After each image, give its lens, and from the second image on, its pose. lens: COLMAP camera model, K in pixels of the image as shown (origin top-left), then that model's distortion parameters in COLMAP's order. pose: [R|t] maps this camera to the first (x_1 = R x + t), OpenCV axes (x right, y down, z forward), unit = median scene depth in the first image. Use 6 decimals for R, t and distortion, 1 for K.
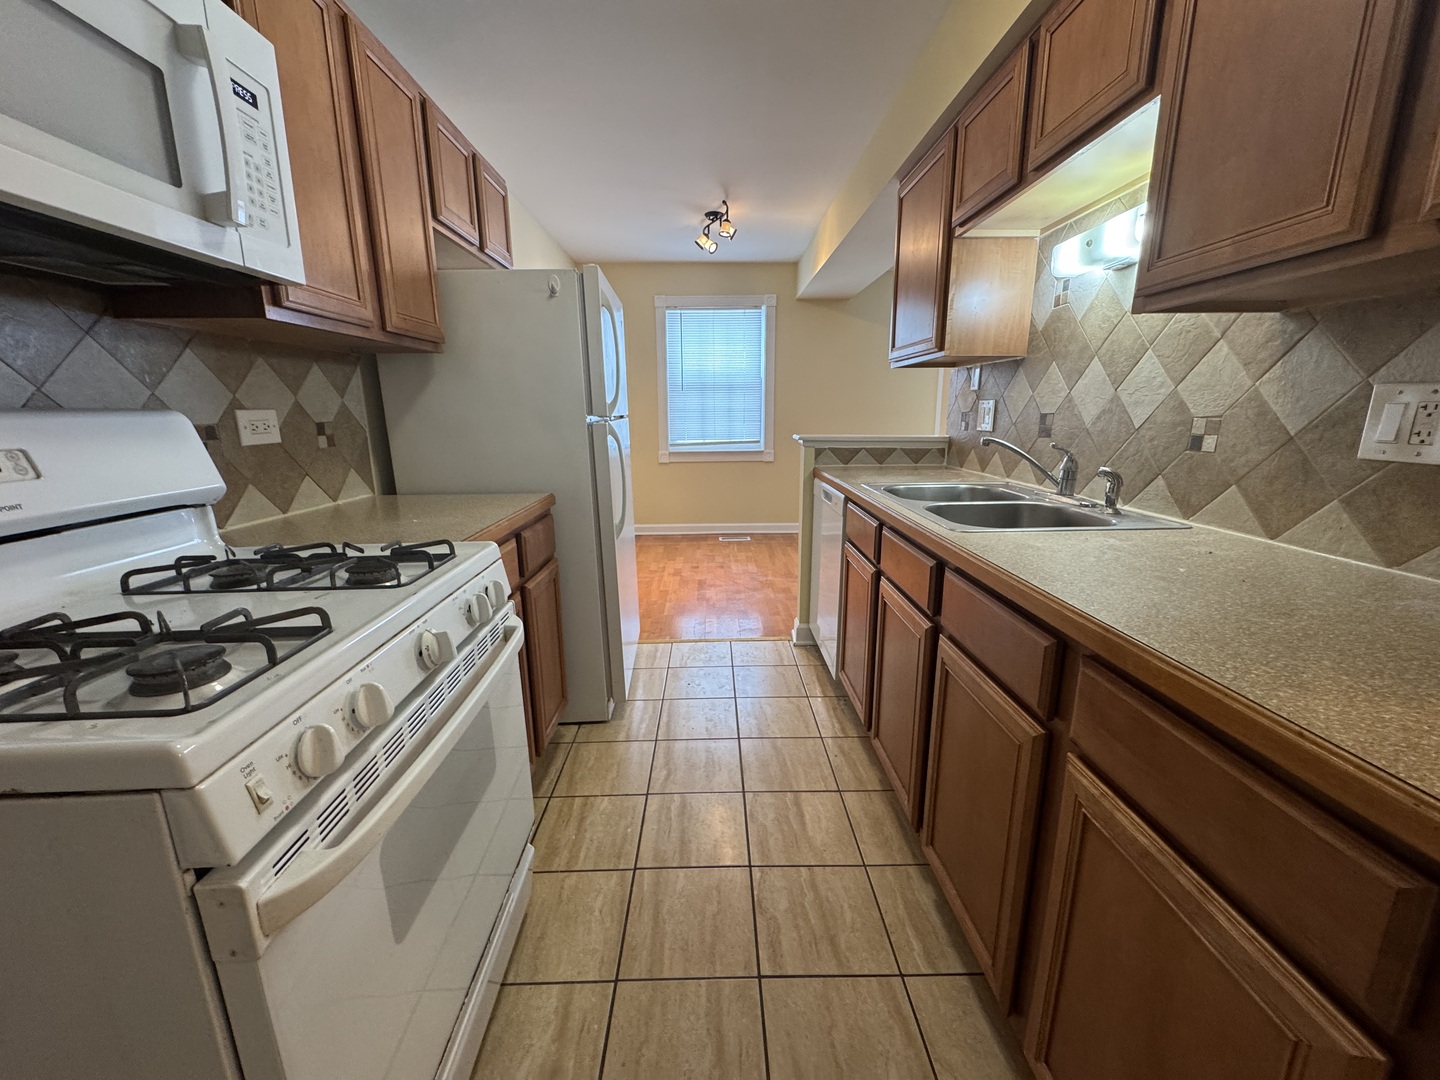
lens RADIAL K [[575.4, 0, 720.3], [0, 575.4, 539.7], [0, 0, 1]] dist [-0.004516, 0.001009]
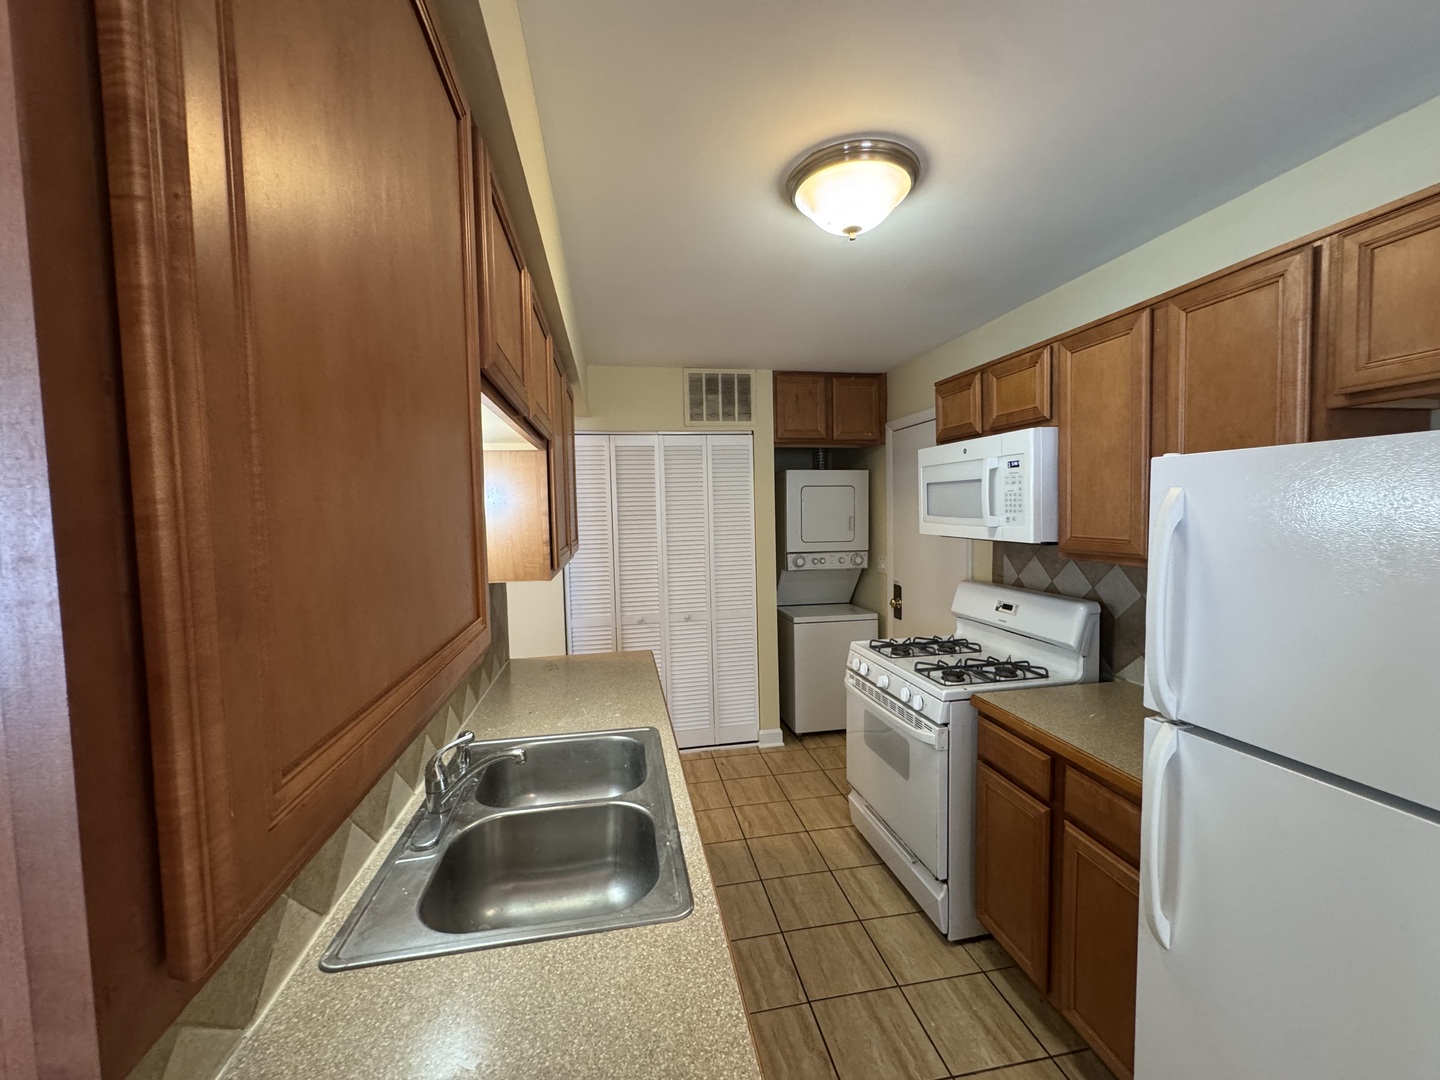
lens RADIAL K [[575.4, 0, 720.5], [0, 575.4, 545.1], [0, 0, 1]] dist [-0.004516, 0.001009]
pose [[-0.986756, 0.041362, -0.156852, 0.349416], [-0.004468, 0.959647, 0.281172, -0.619388], [0.162152, 0.278149, -0.946752, 1.681497]]
